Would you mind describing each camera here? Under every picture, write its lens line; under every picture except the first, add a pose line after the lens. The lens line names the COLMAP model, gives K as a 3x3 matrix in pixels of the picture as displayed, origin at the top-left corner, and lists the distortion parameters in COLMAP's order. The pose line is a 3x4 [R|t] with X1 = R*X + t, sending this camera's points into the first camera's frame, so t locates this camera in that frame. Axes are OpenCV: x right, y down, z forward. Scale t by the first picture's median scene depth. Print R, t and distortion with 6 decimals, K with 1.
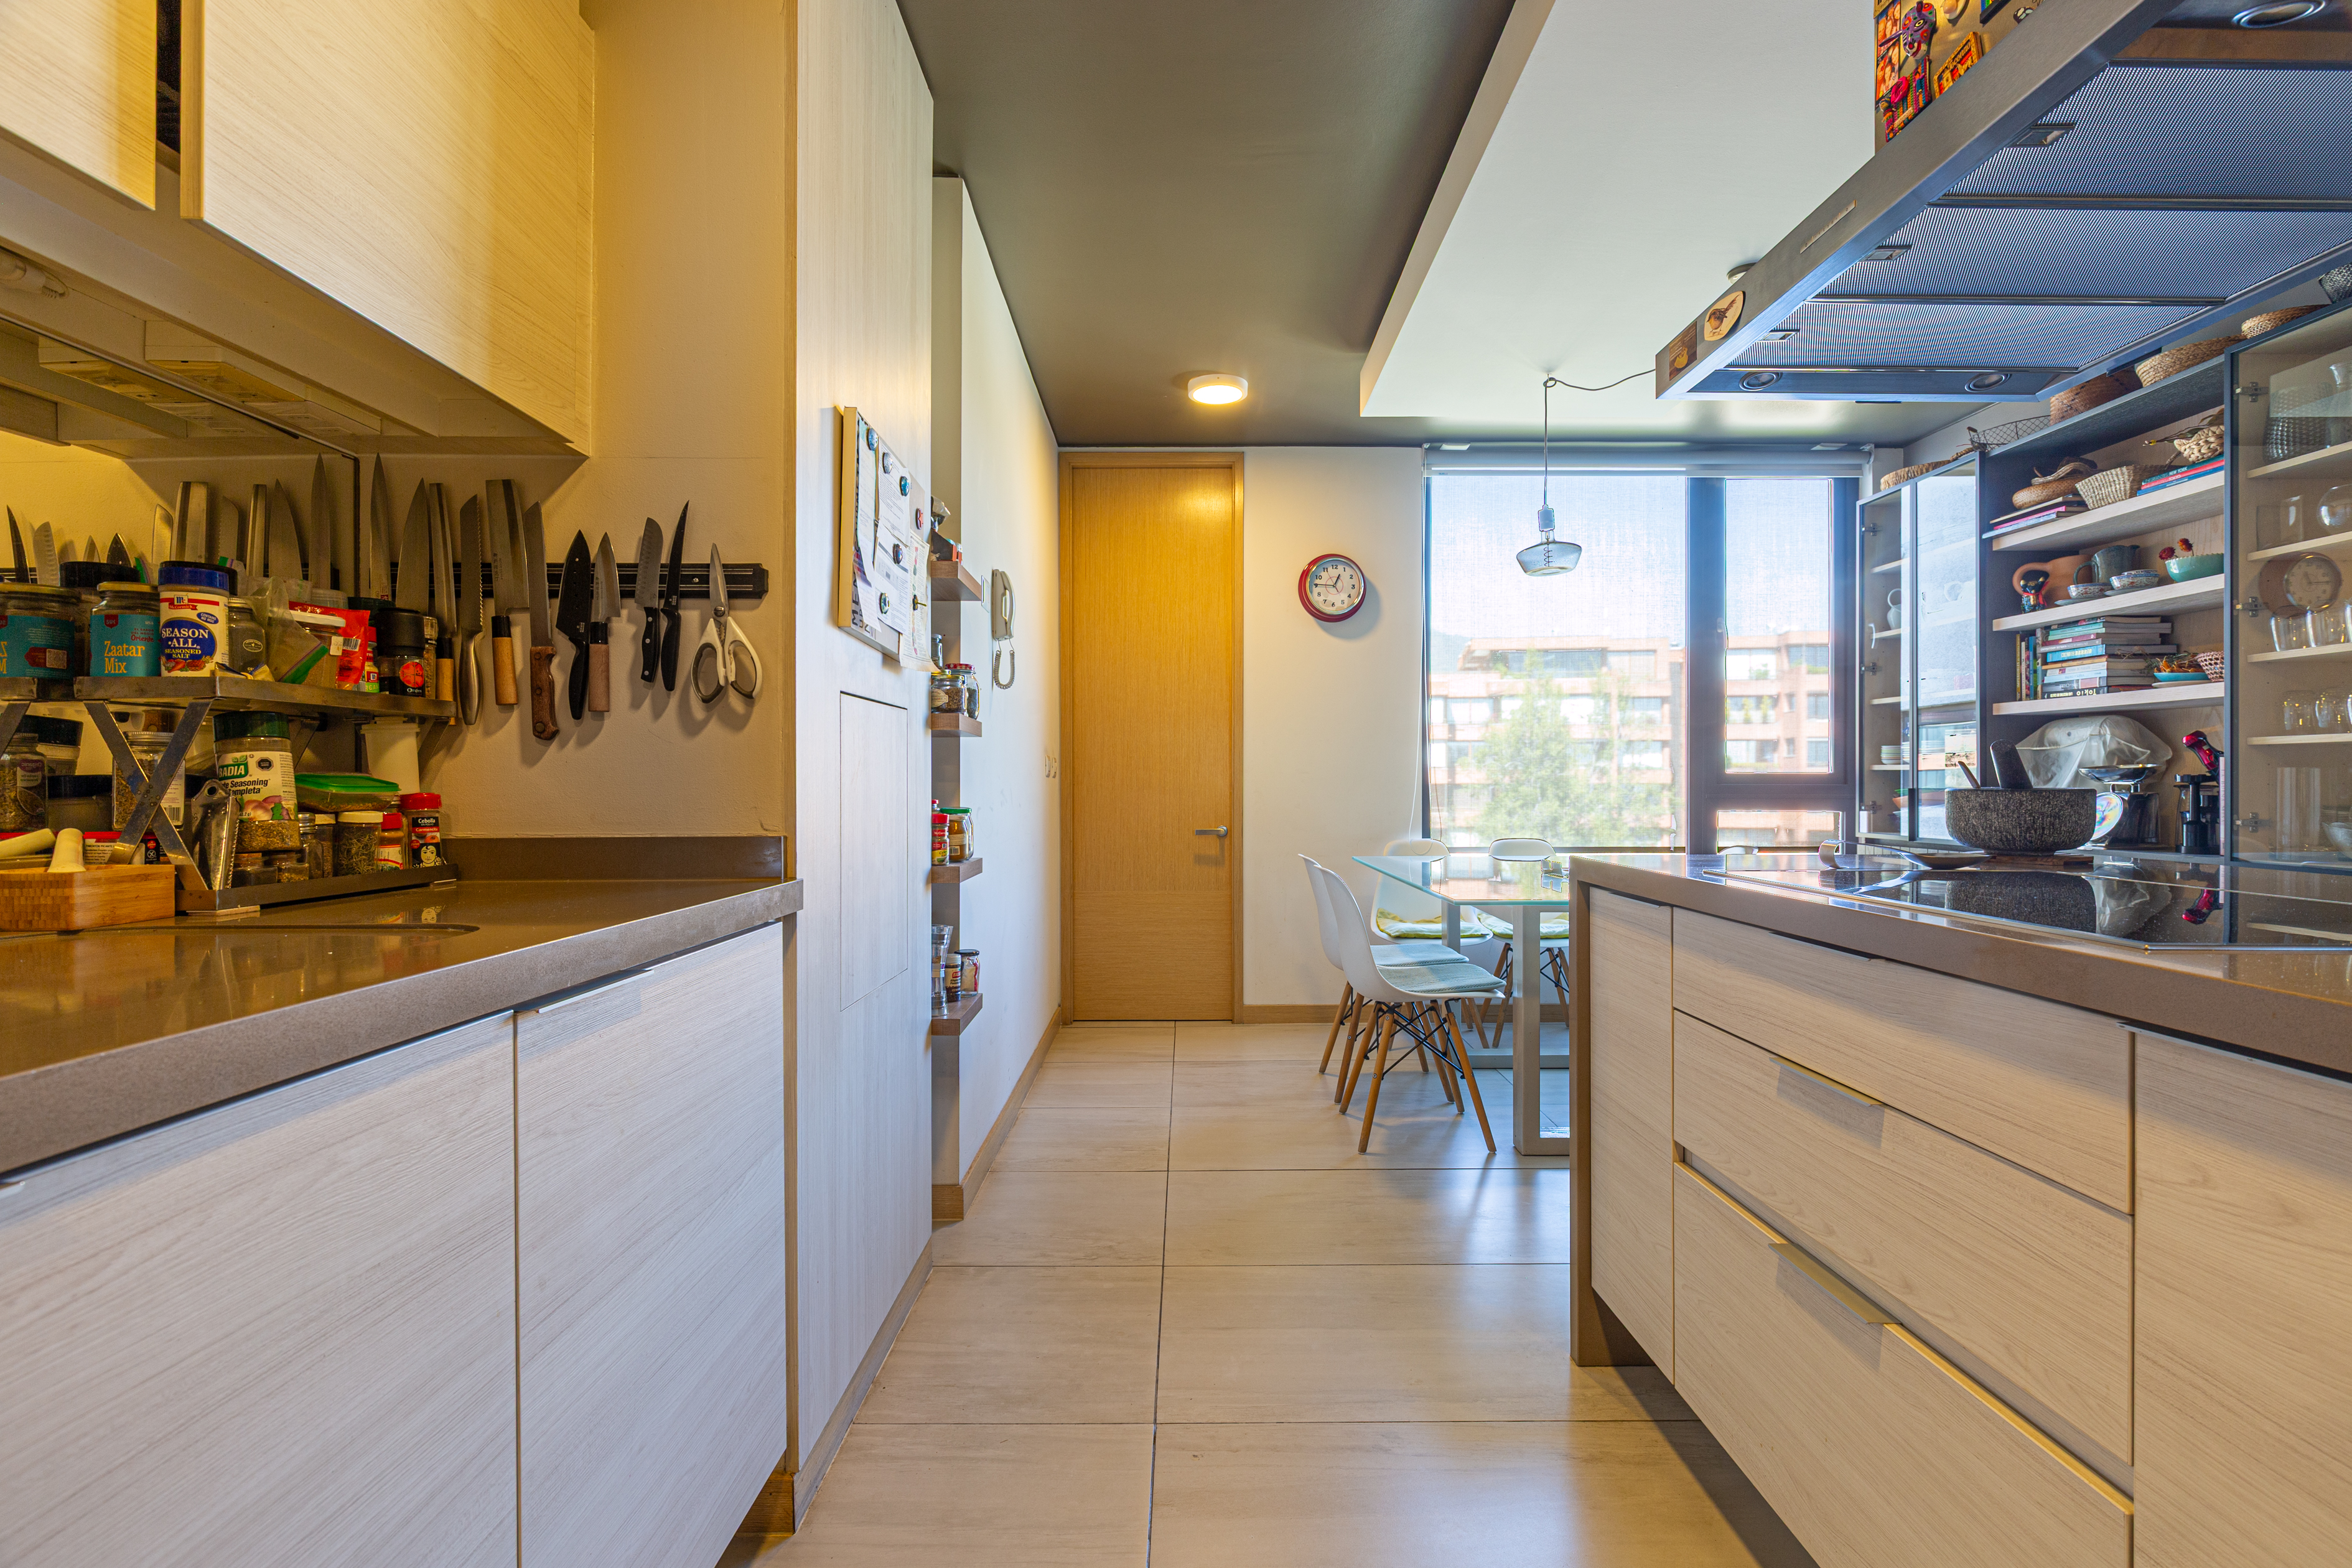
lens RADIAL K [[1202.5, 0, 1176.0], [0, 1202.5, 784.0], [0, 0, 1]] dist [-0.000882, -0.000101]
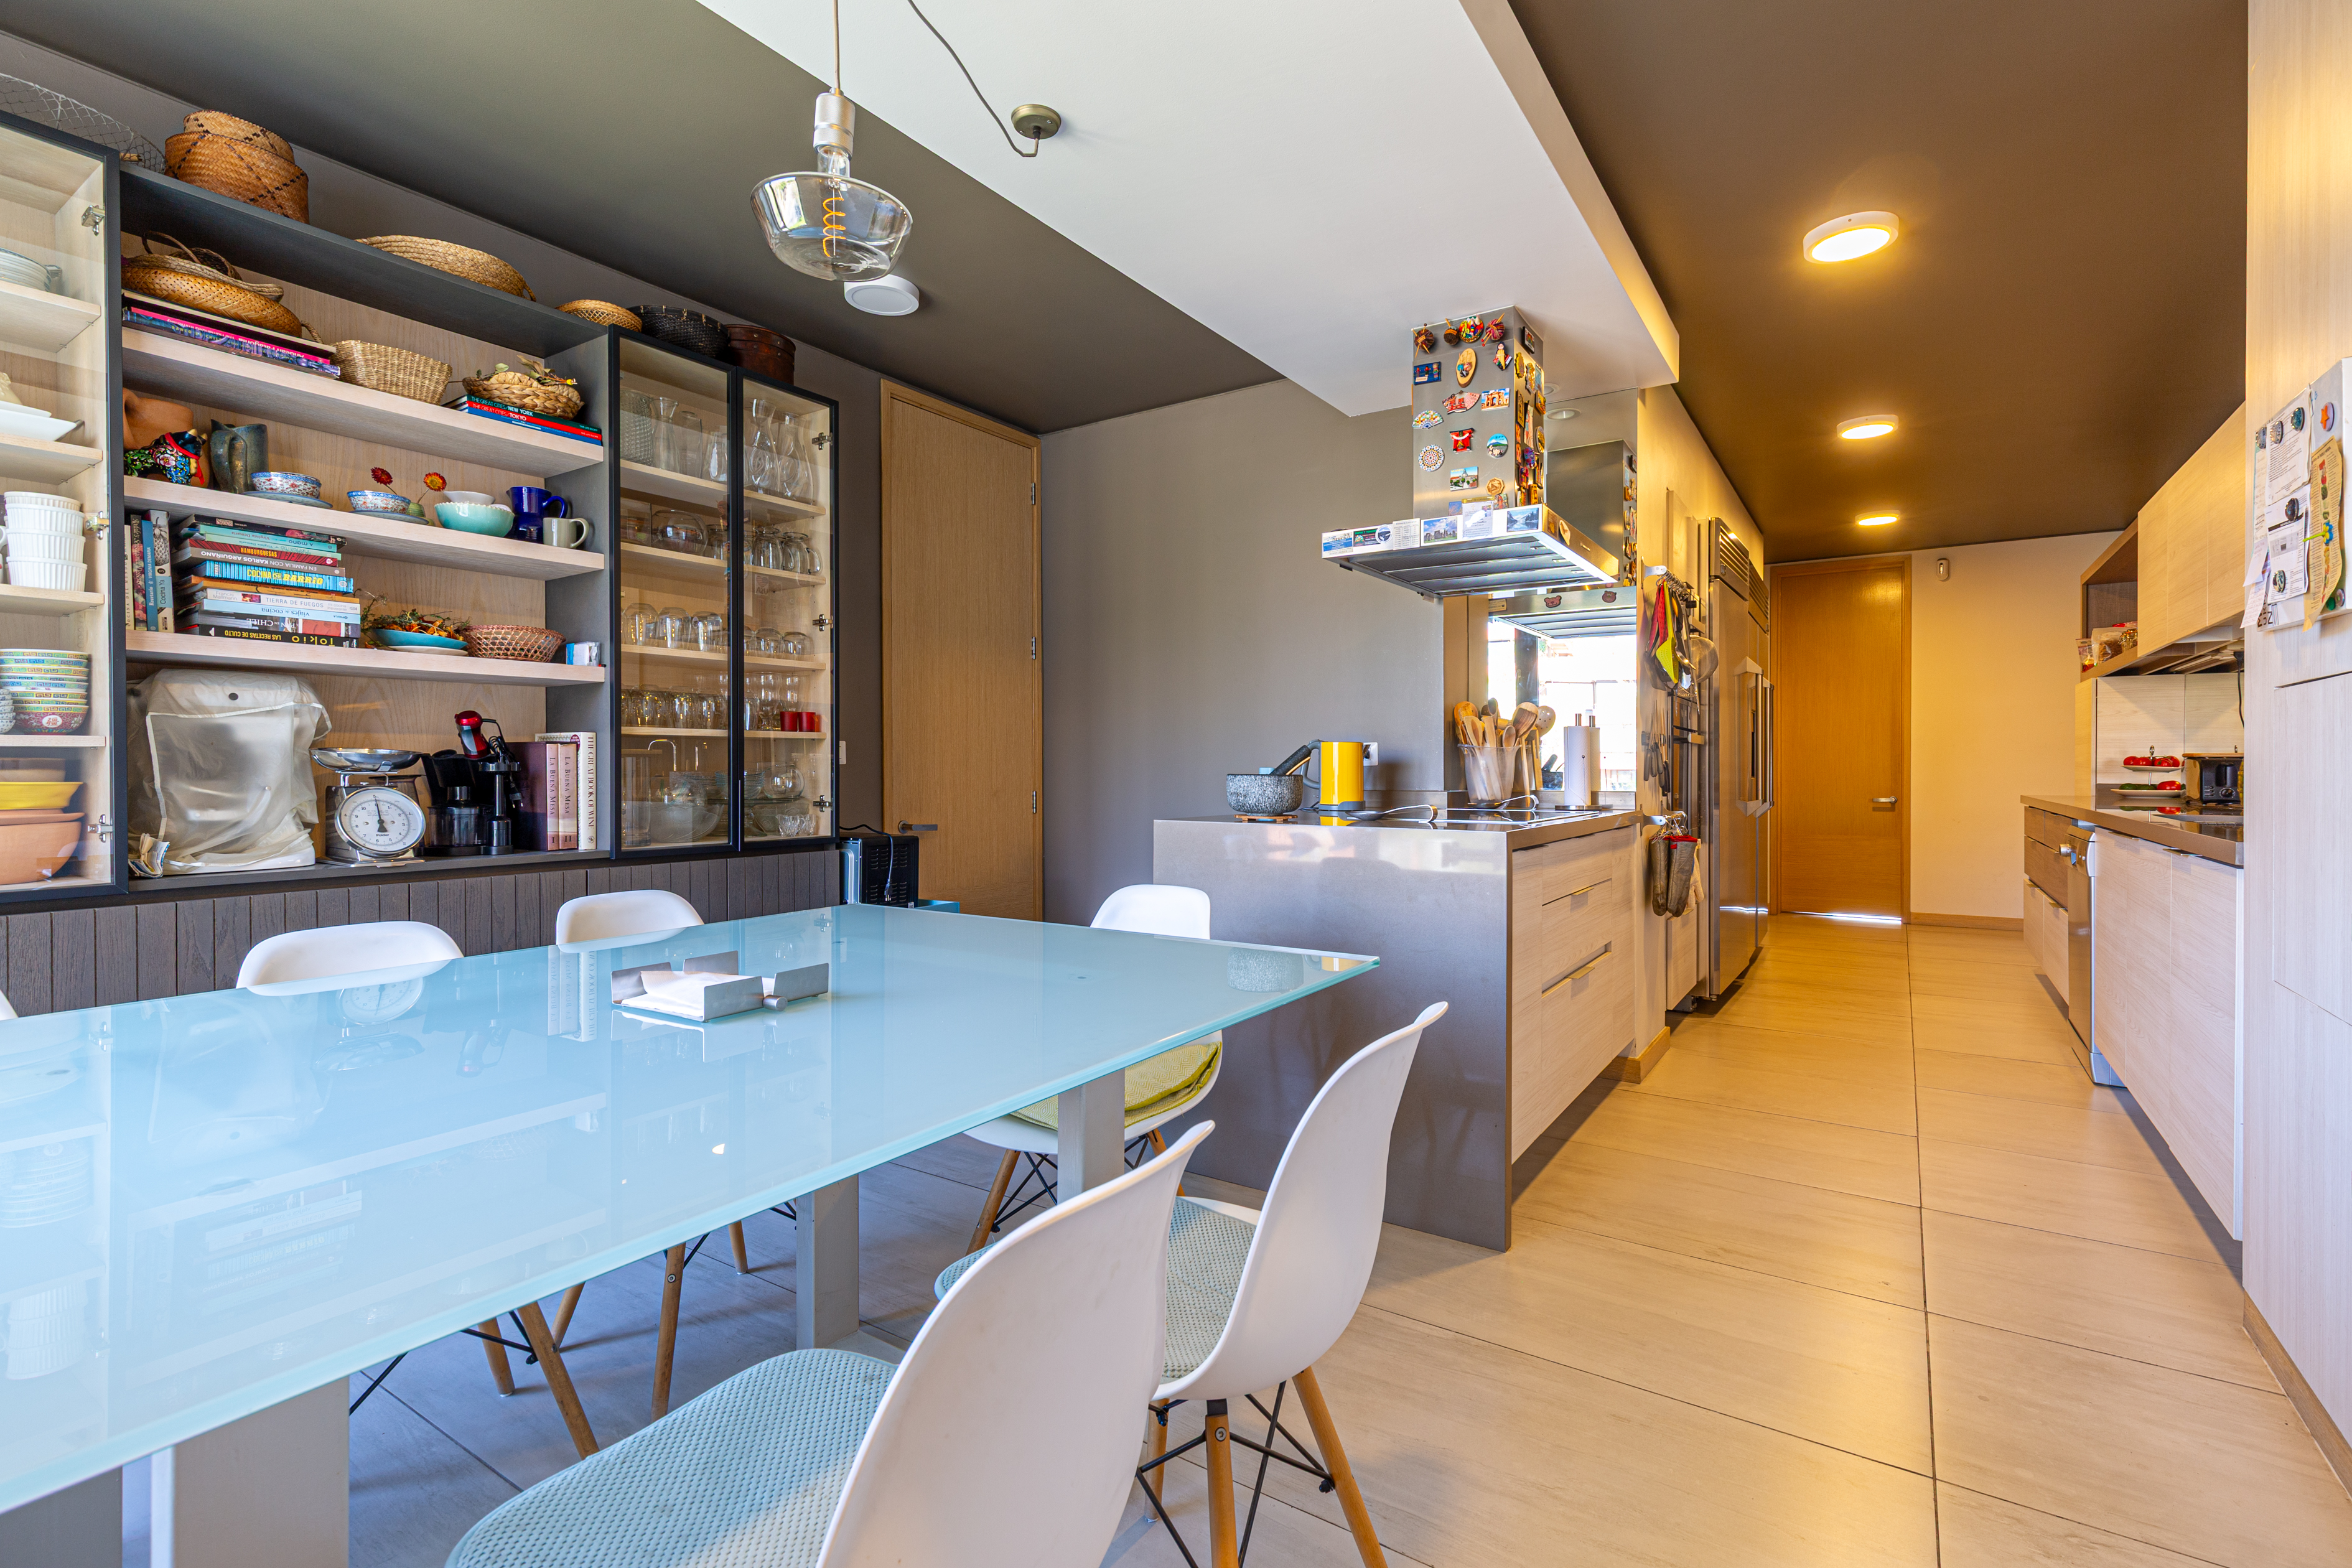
lens RADIAL K [[1079.8, 0, 1154.7], [0, 1079.8, 778.8], [0, 0, 1]] dist [0.006586, -0.000449]
pose [[-0.829201, -0.011729, 0.558827, 0.009927], [-0.003067, 0.999860, 0.016435, -0.007098], [-0.558942, 0.011914, -0.829121, 1.010316]]
